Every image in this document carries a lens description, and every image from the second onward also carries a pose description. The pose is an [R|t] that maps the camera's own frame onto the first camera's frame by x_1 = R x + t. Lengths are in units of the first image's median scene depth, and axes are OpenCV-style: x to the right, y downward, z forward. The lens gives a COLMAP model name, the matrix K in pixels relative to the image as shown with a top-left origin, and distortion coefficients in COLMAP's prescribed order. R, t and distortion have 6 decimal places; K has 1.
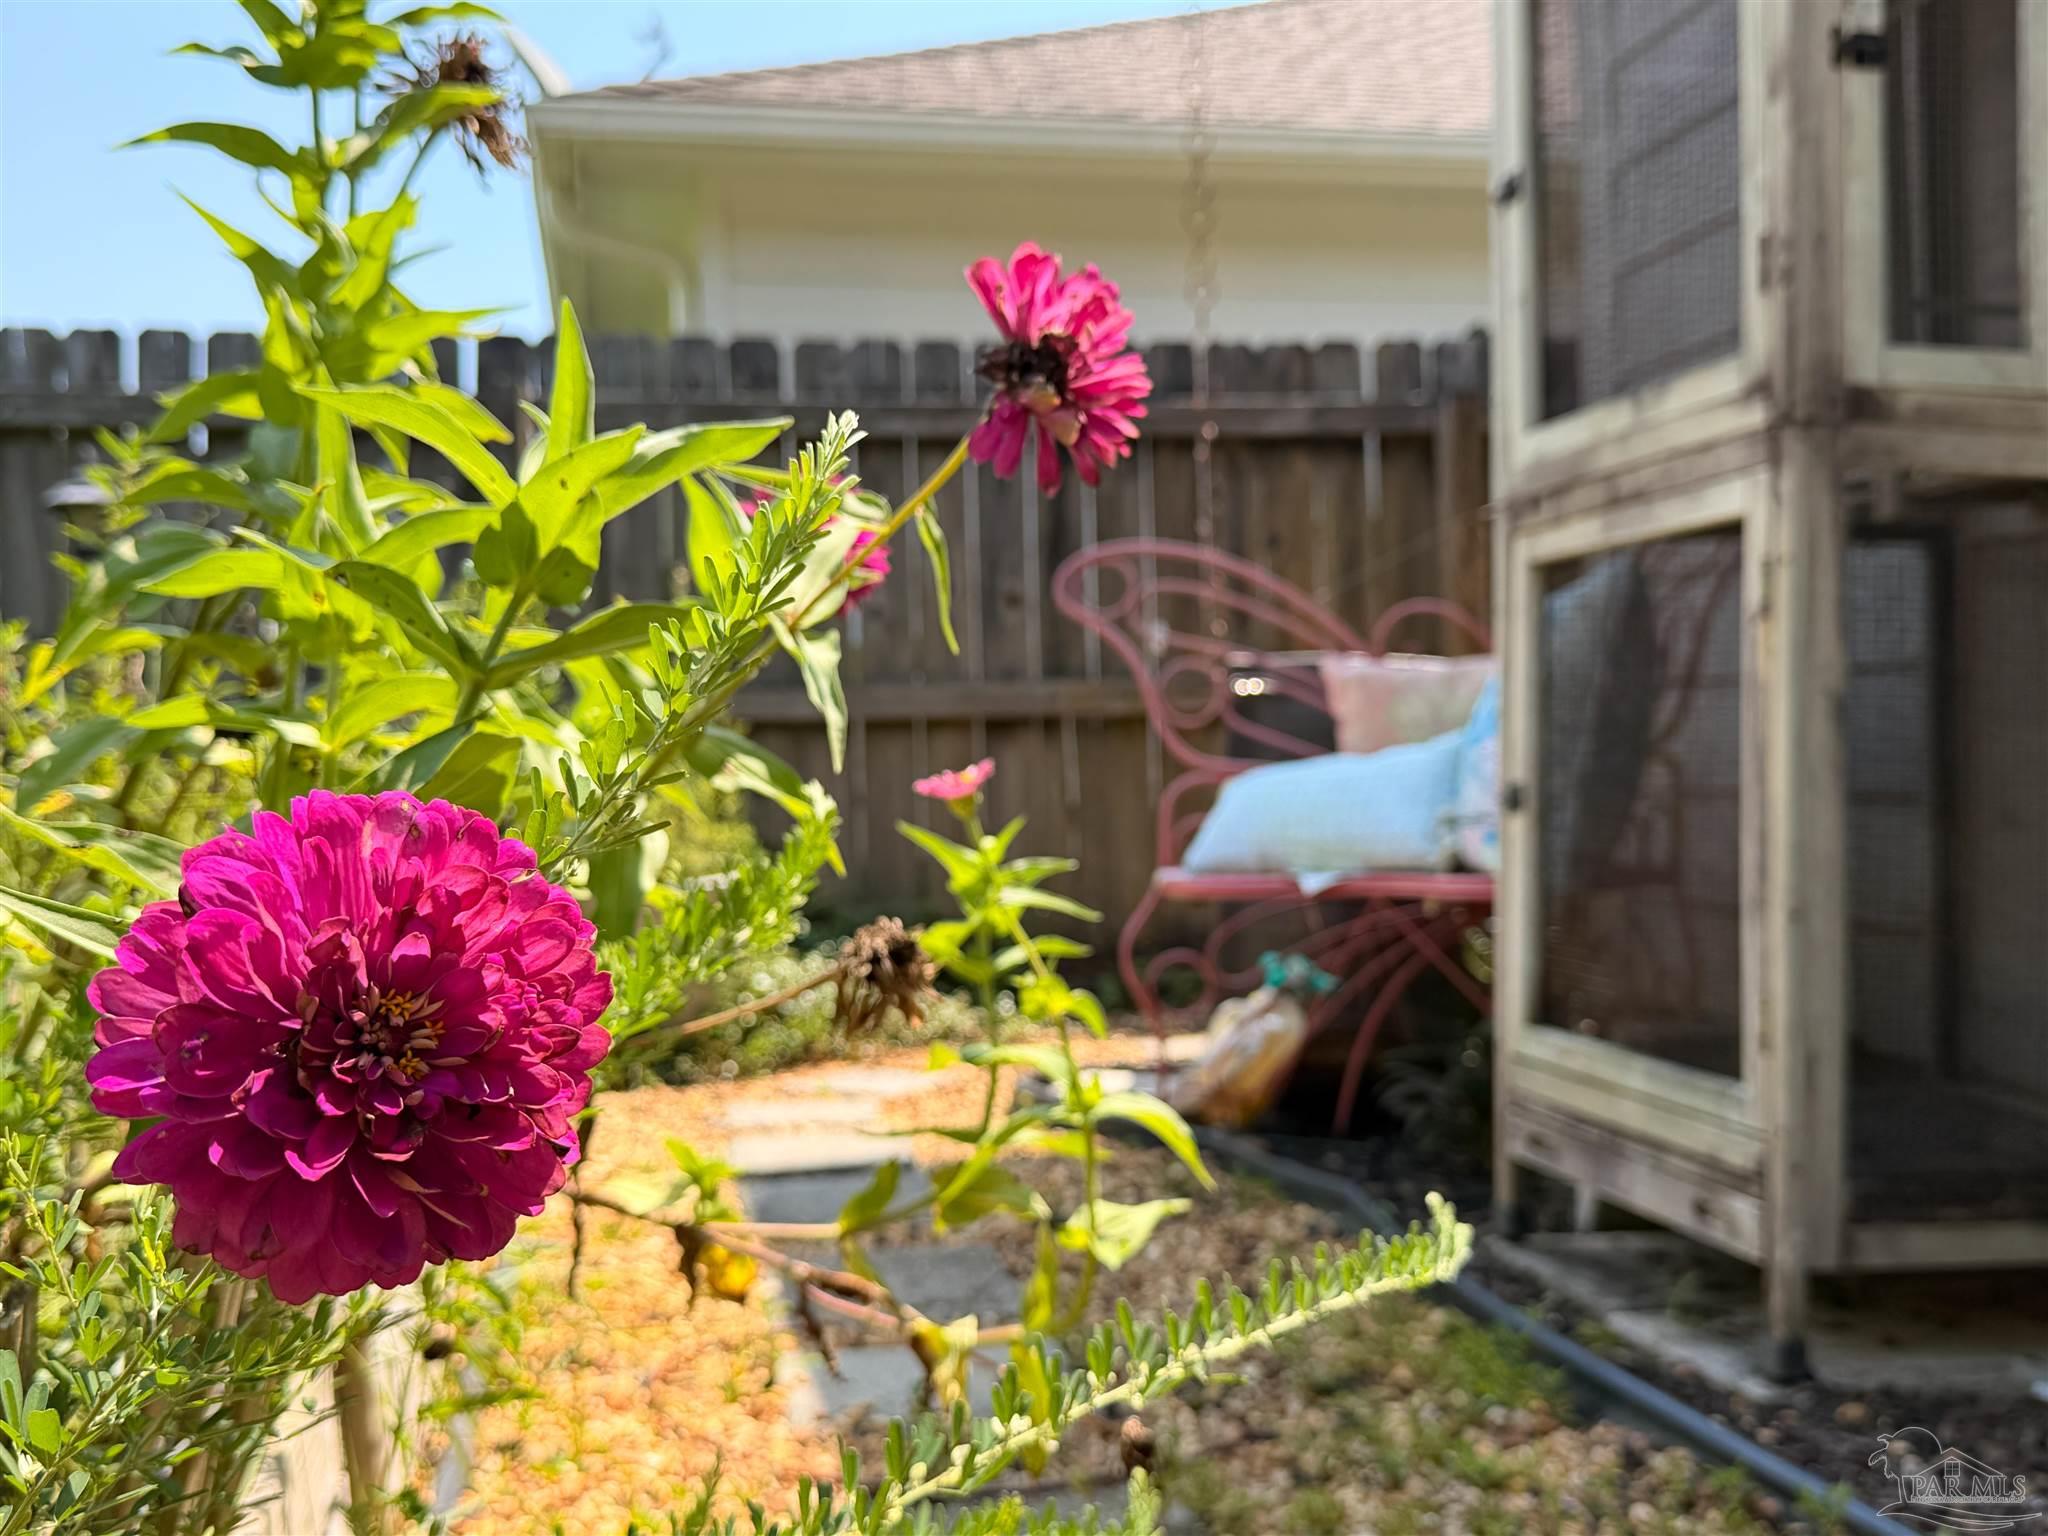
lens RADIAL K [[2054.4, 0, 1024.0], [0, 2054.4, 768.0], [0, 0, 1]] dist [0.012396, 0.028156]
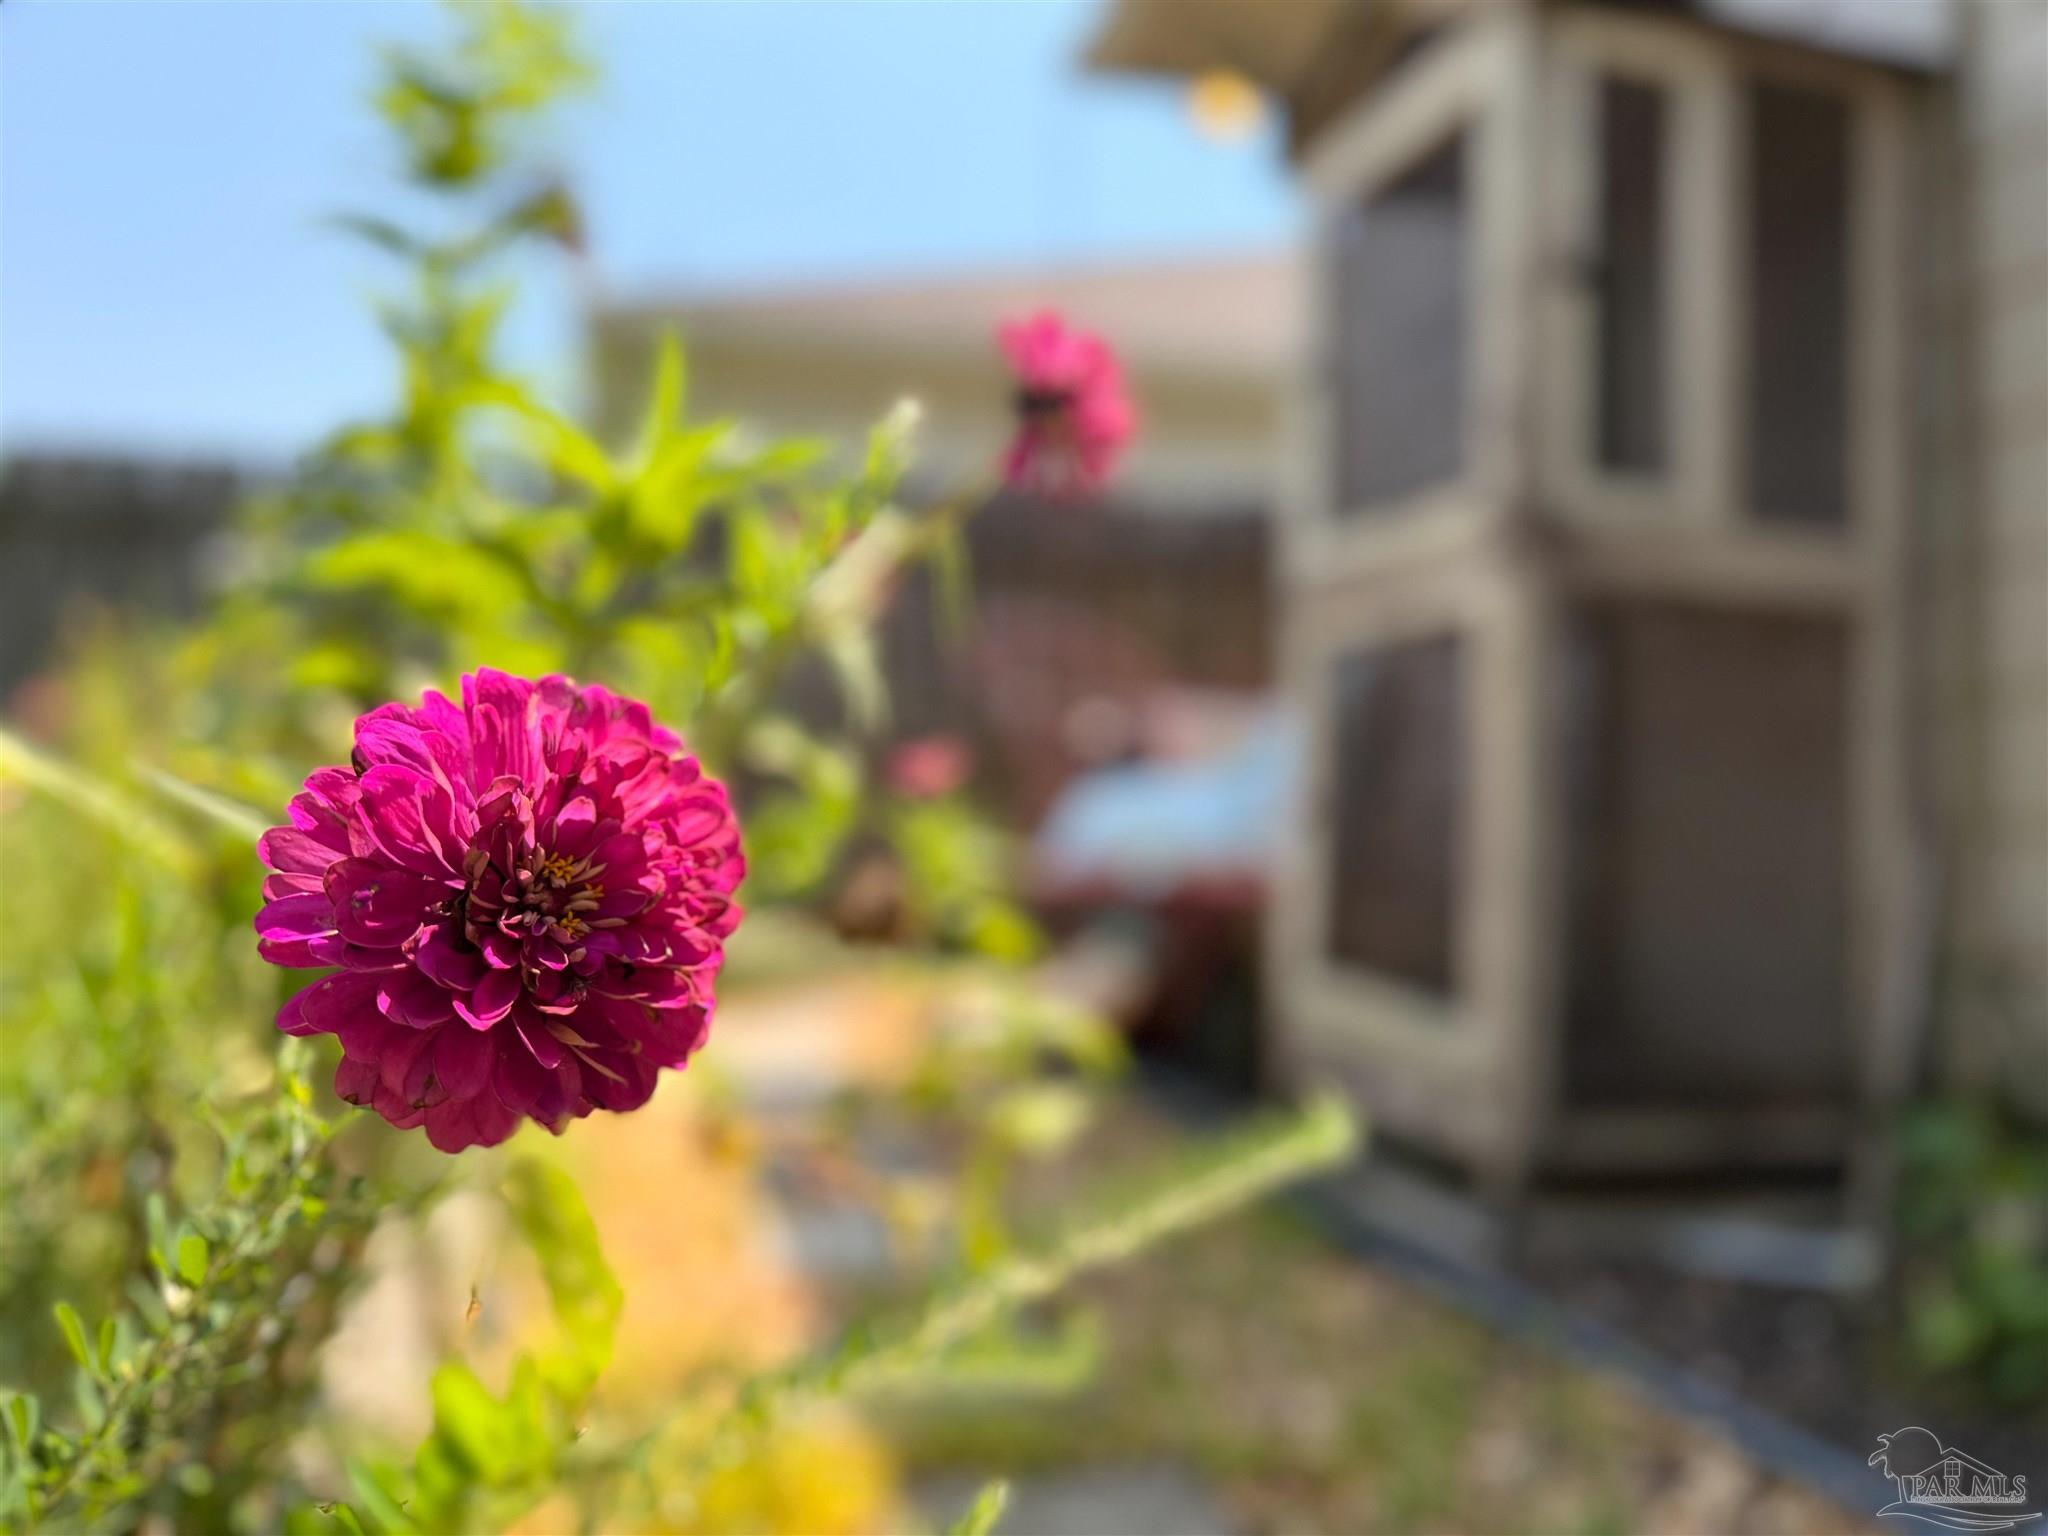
lens RADIAL K [[1497.5, 0, 1024.0], [0, 1497.5, 768.0], [0, 0, 1]] dist [-0.001356, -0.003056]
pose [[0.997251, 0.027326, 0.068881, -0.123348], [-0.026137, 0.999494, -0.018114, 0.072130], [-0.069341, 0.016264, 0.997460, 0.224672]]
